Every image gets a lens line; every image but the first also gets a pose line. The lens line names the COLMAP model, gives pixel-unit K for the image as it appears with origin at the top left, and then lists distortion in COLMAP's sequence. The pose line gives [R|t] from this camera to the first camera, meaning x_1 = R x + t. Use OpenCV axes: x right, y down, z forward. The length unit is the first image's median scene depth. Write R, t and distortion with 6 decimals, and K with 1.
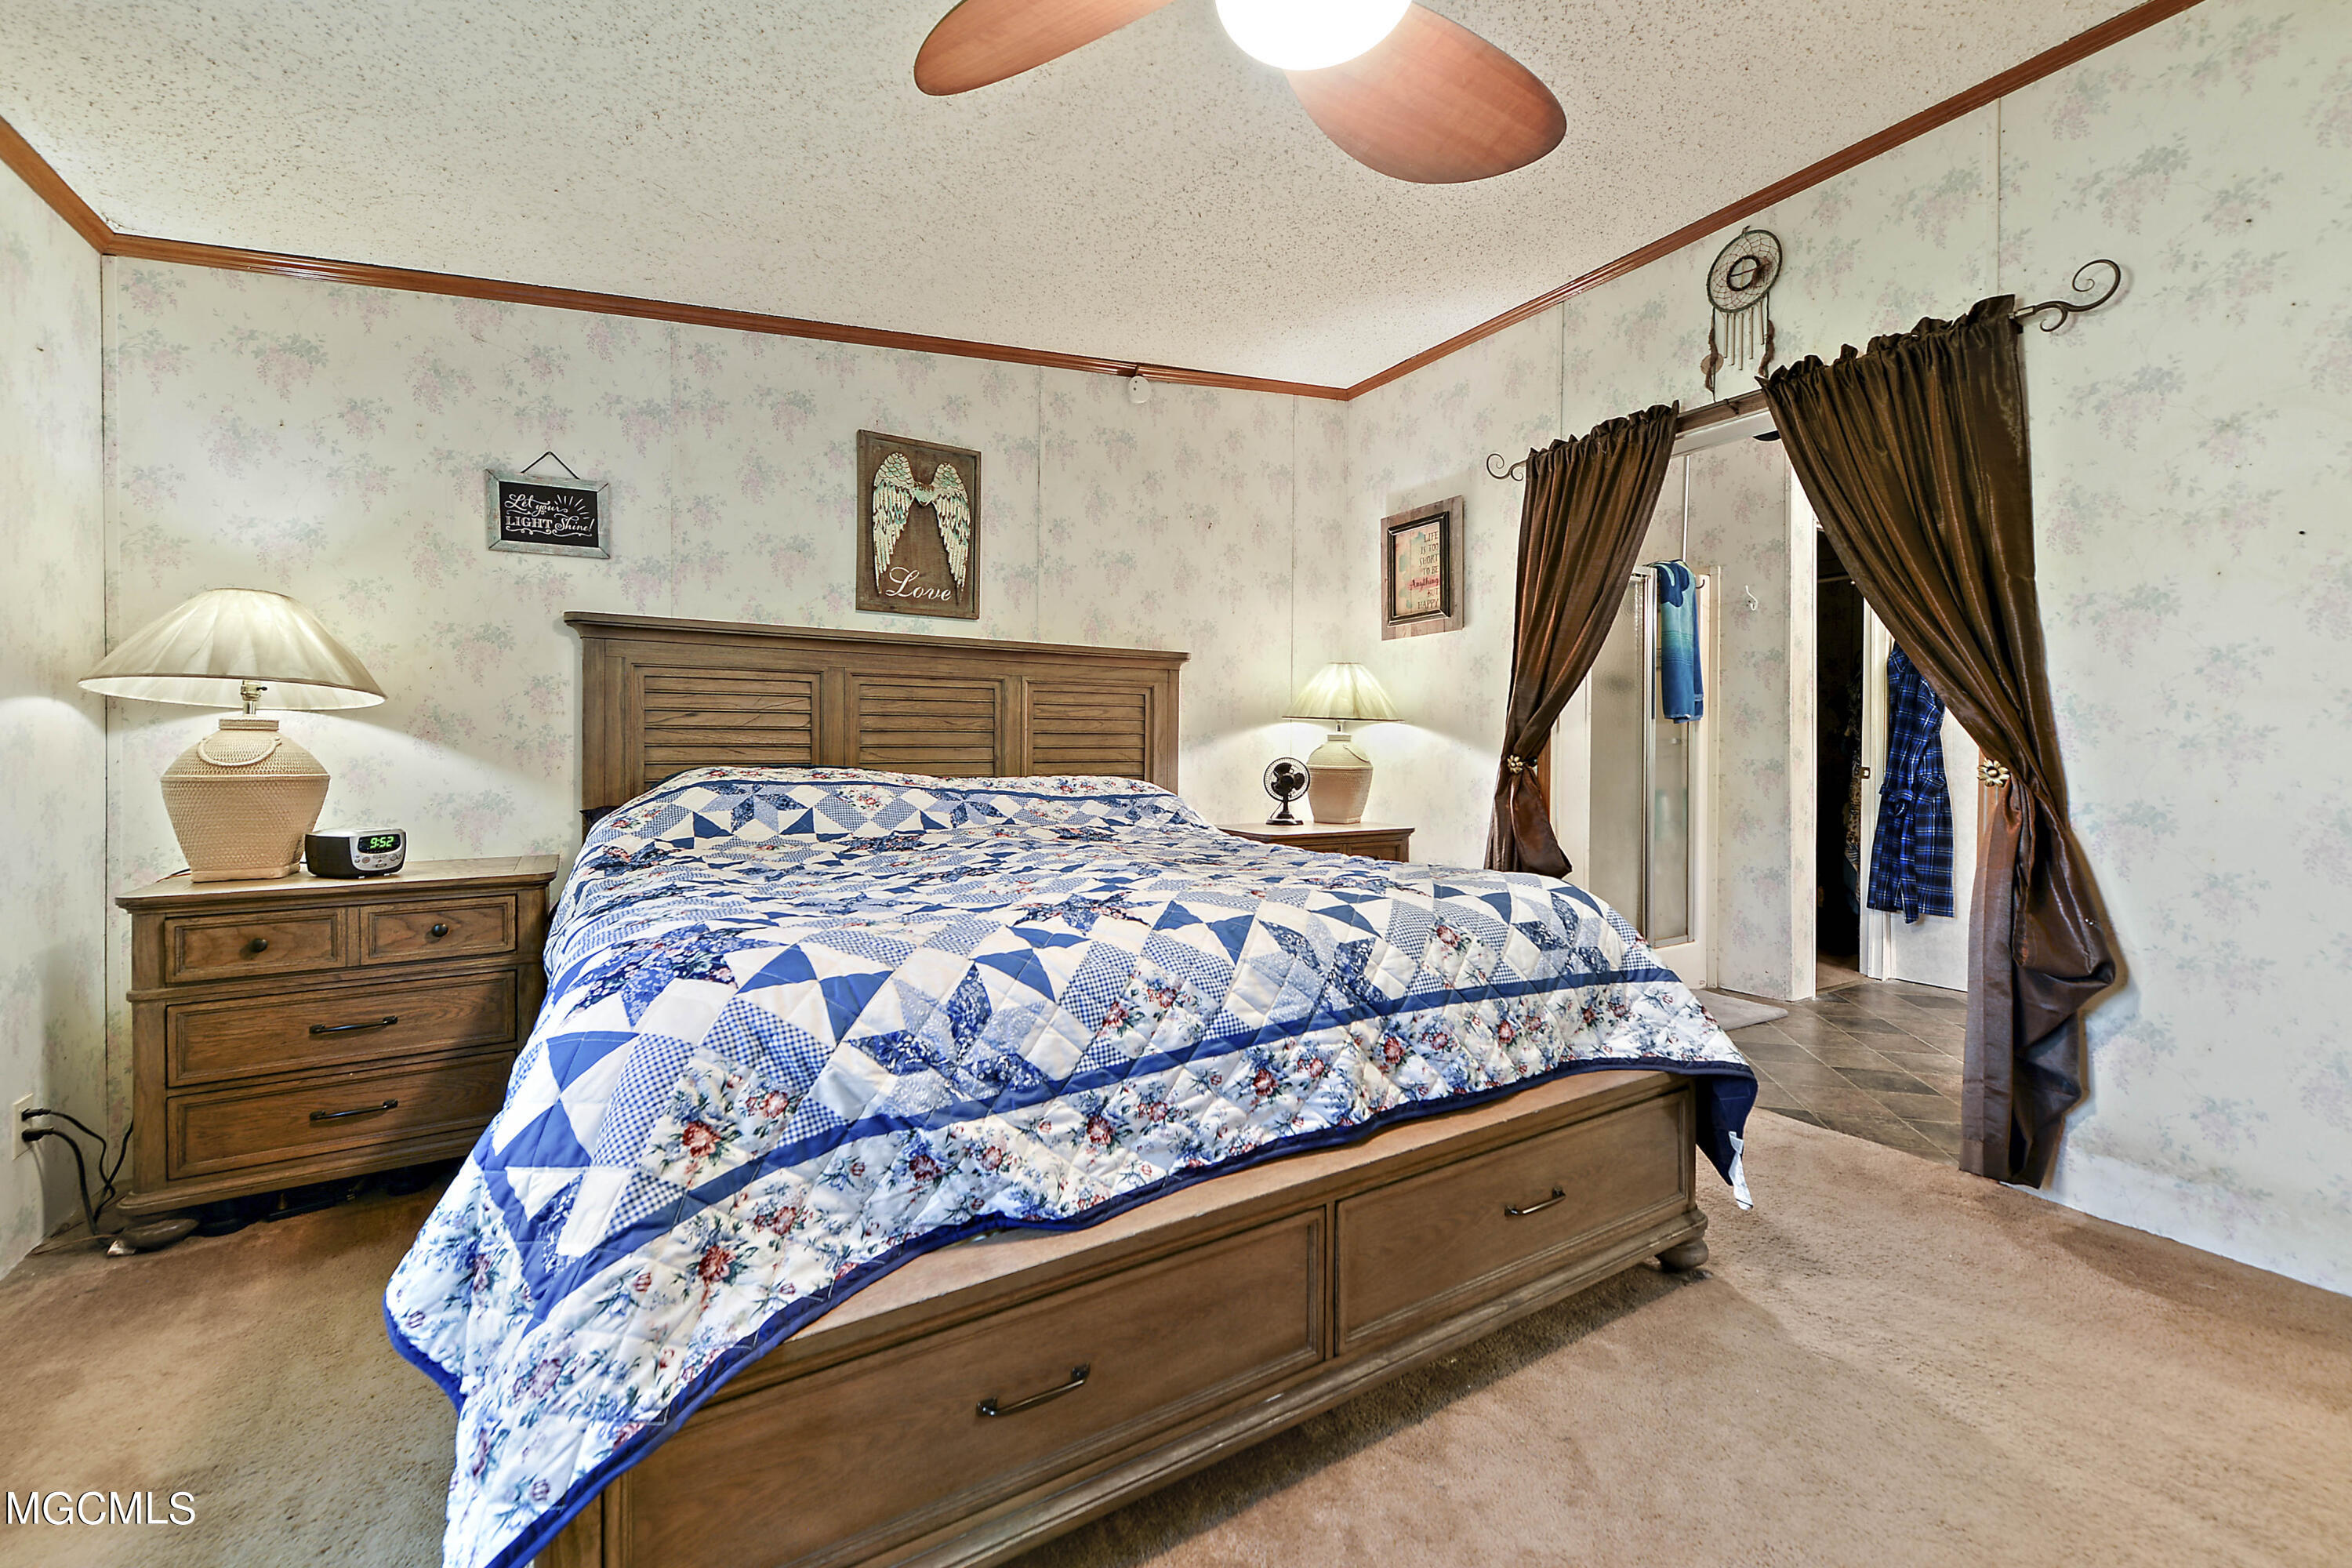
lens RADIAL K [[926.6, 0, 1174.8], [0, 926.6, 746.3], [0, 0, 1]] dist [0.002713, 0.000022]
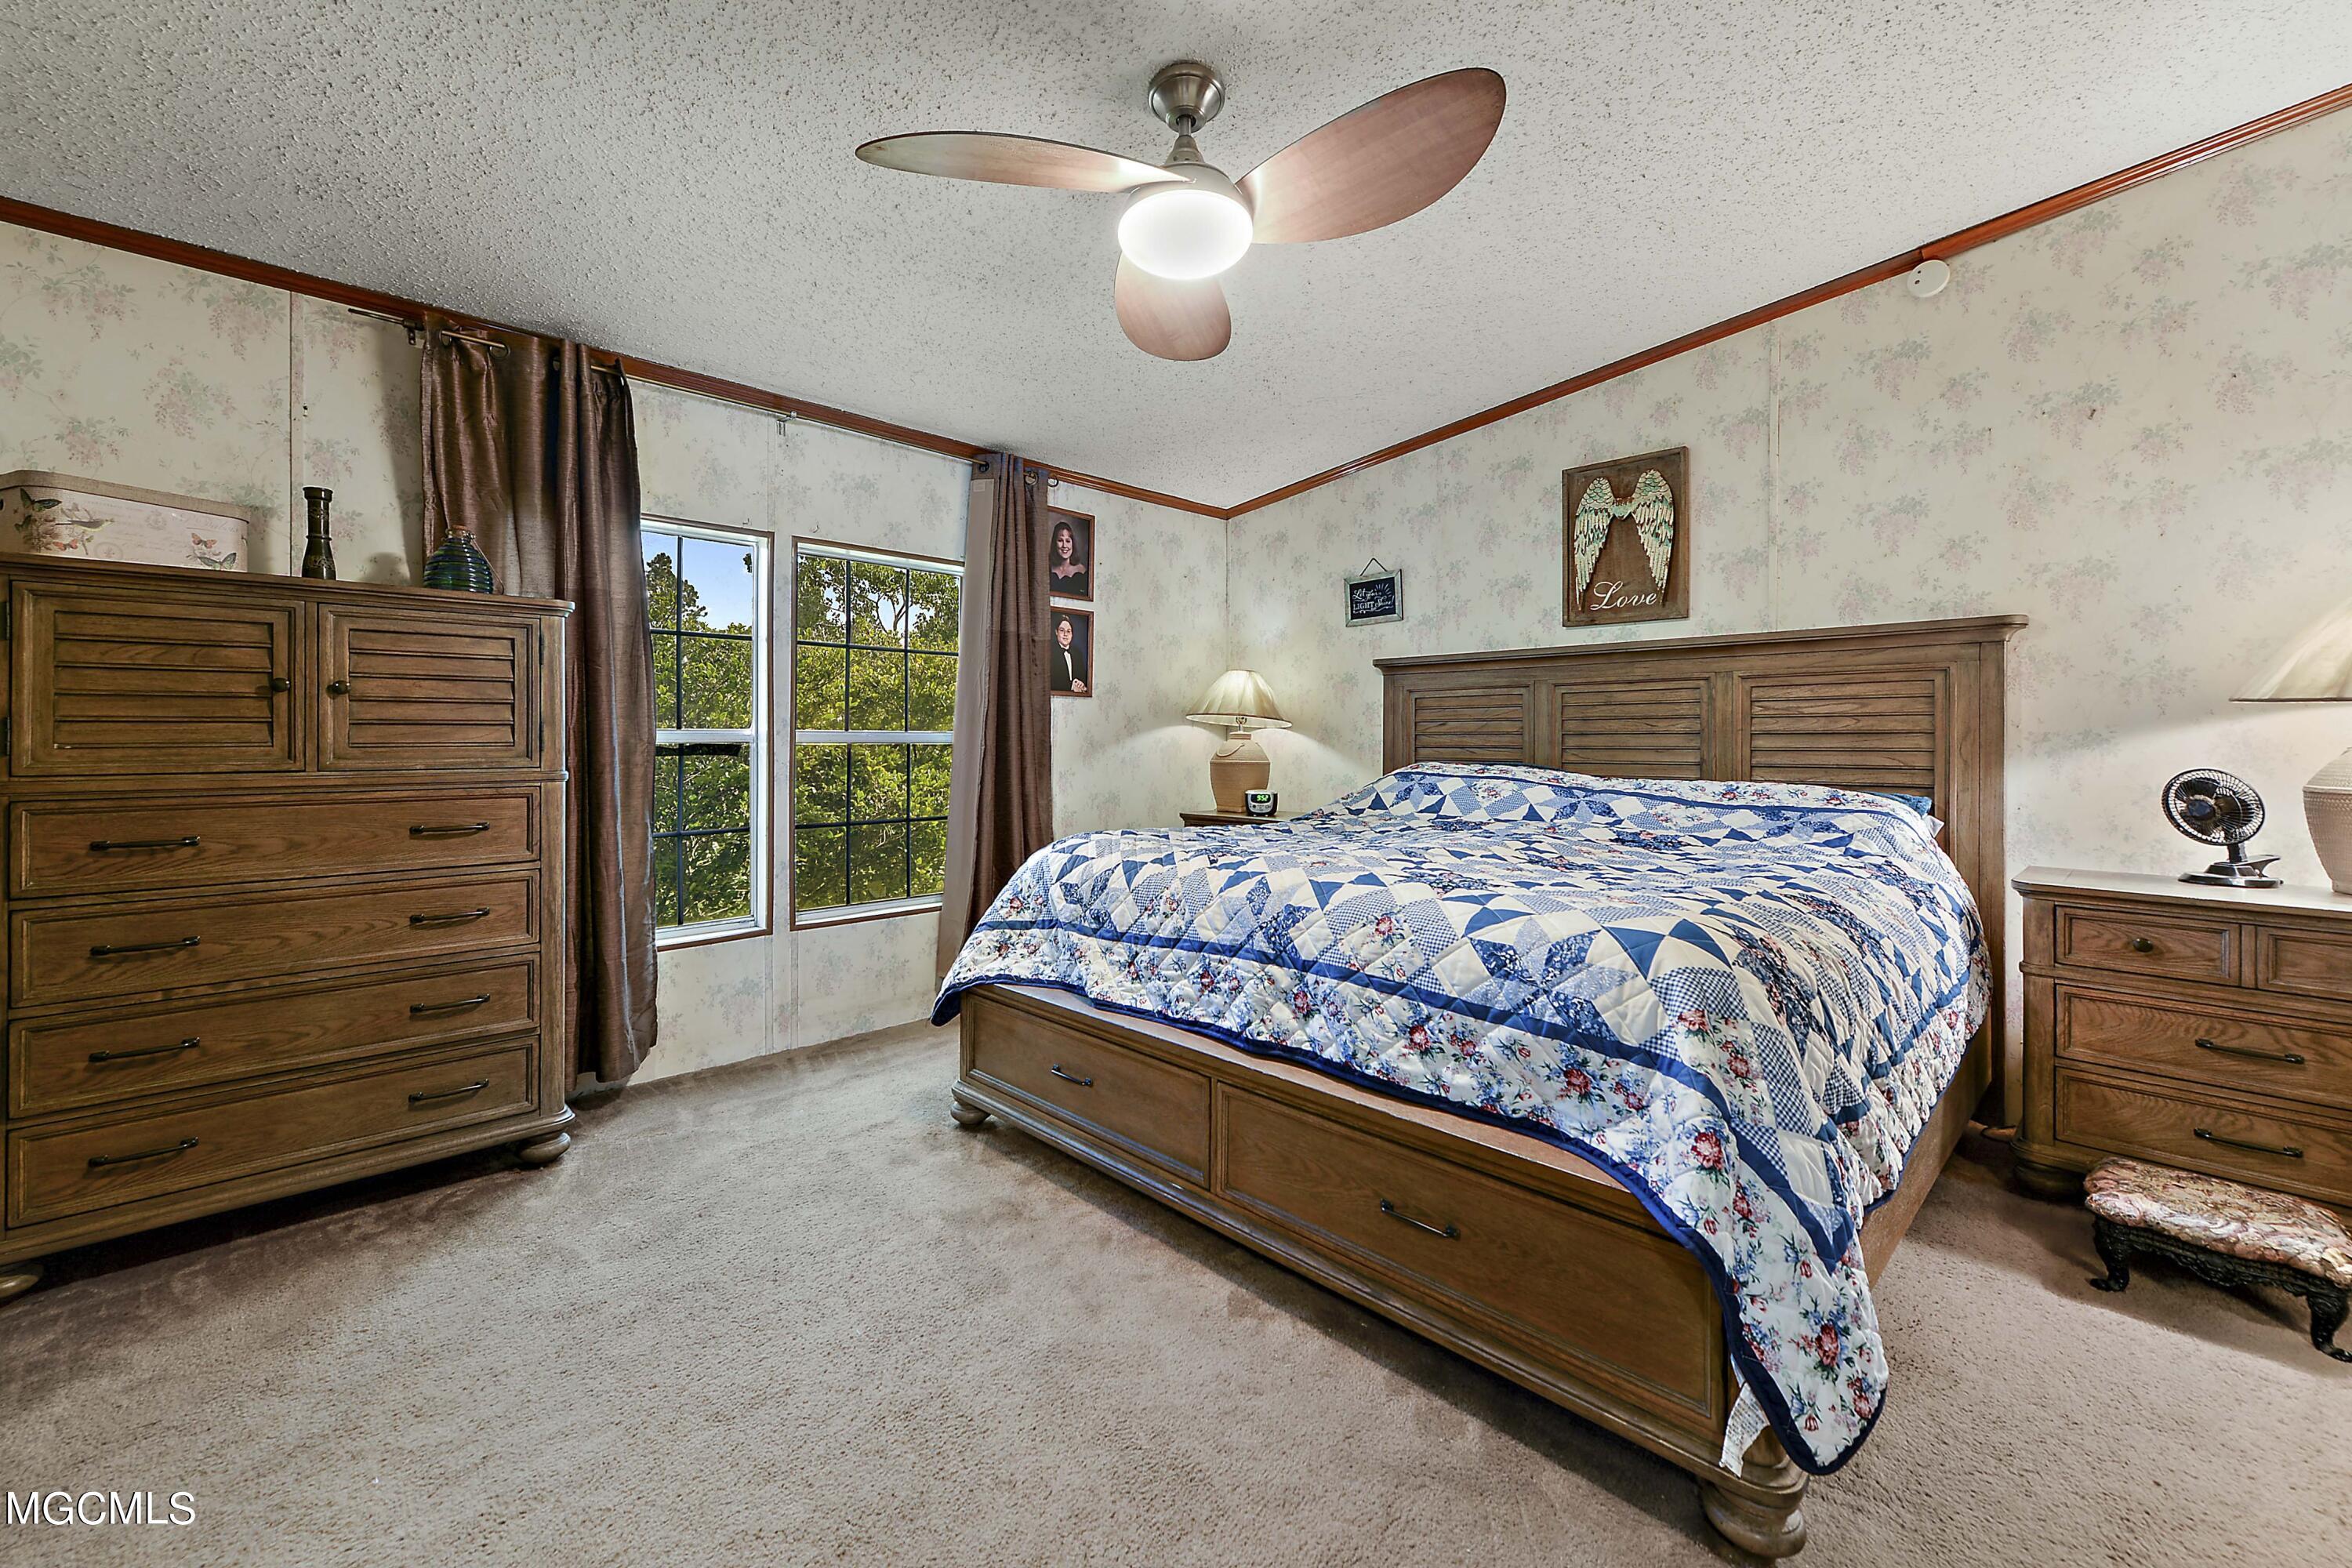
lens RADIAL K [[952.4, 0, 1174.5], [0, 952.4, 710.9], [0, 0, 1]] dist [0.000906, 0.000132]
pose [[0.224900, -0.036857, -0.973684, 0.794361], [-0.003549, 0.999247, -0.038644, 0.001640], [0.974375, 0.012147, 0.224600, 0.318568]]
